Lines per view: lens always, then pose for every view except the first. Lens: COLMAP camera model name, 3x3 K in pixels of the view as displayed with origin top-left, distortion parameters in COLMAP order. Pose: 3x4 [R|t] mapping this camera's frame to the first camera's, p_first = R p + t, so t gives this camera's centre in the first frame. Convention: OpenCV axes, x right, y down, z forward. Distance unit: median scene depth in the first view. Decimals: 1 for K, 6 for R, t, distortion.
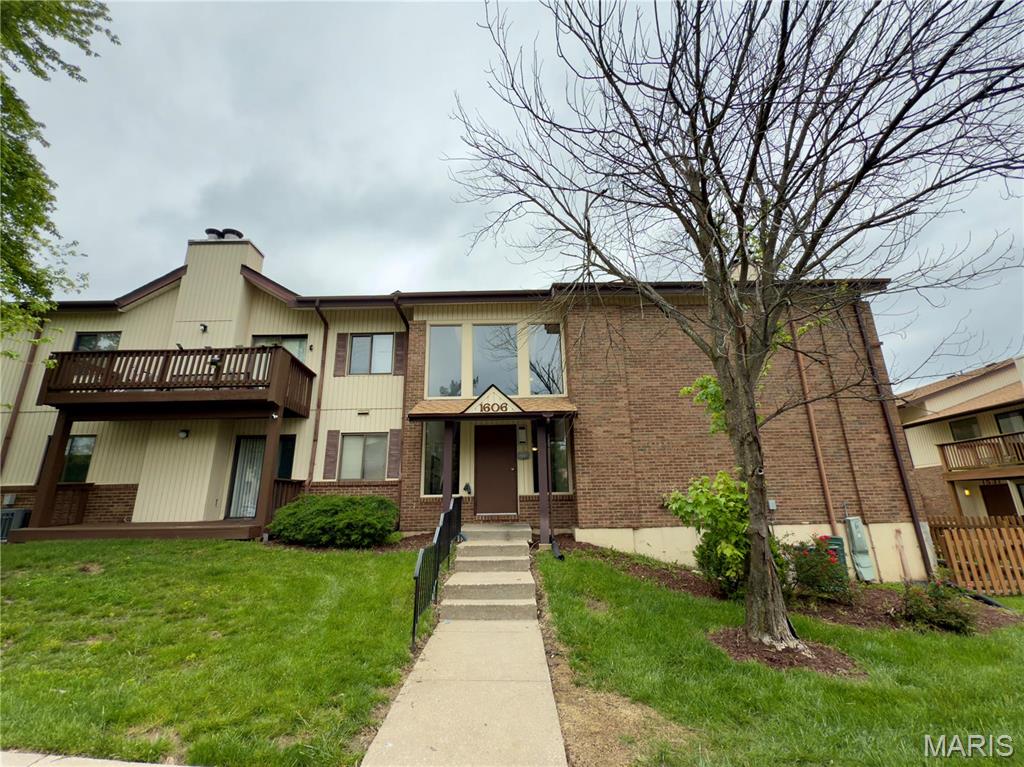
lens RADIAL K [[452.3, 0, 510.5], [0, 452.3, 385.2], [0, 0, 1]] dist [-0.001124, 0.000439]
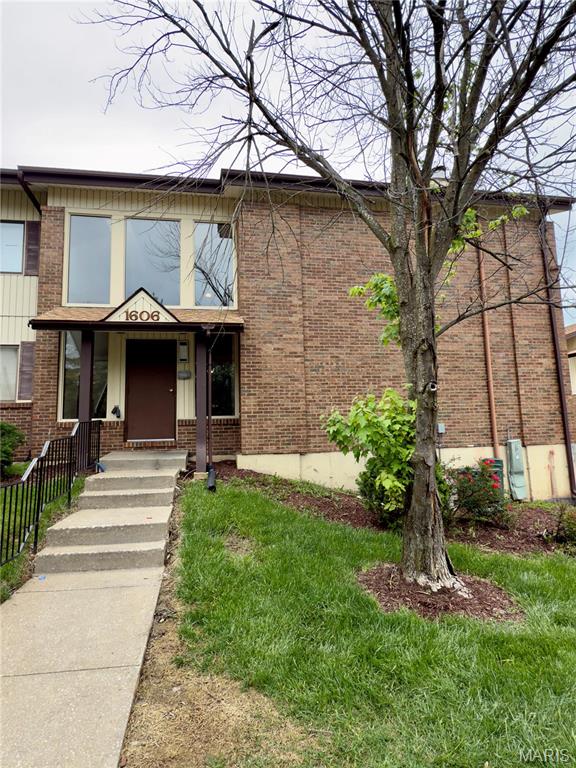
lens RADIAL K [[445.5, 0, 288.0], [0, 445.5, 384.0], [0, 0, 1]] dist [-0.000847, -0.000269]
pose [[0.983429, 0.012477, 0.180867, 0.102487], [-0.040400, 0.987626, 0.151537, 0.049413], [-0.176738, -0.156333, 0.971763, 0.182073]]
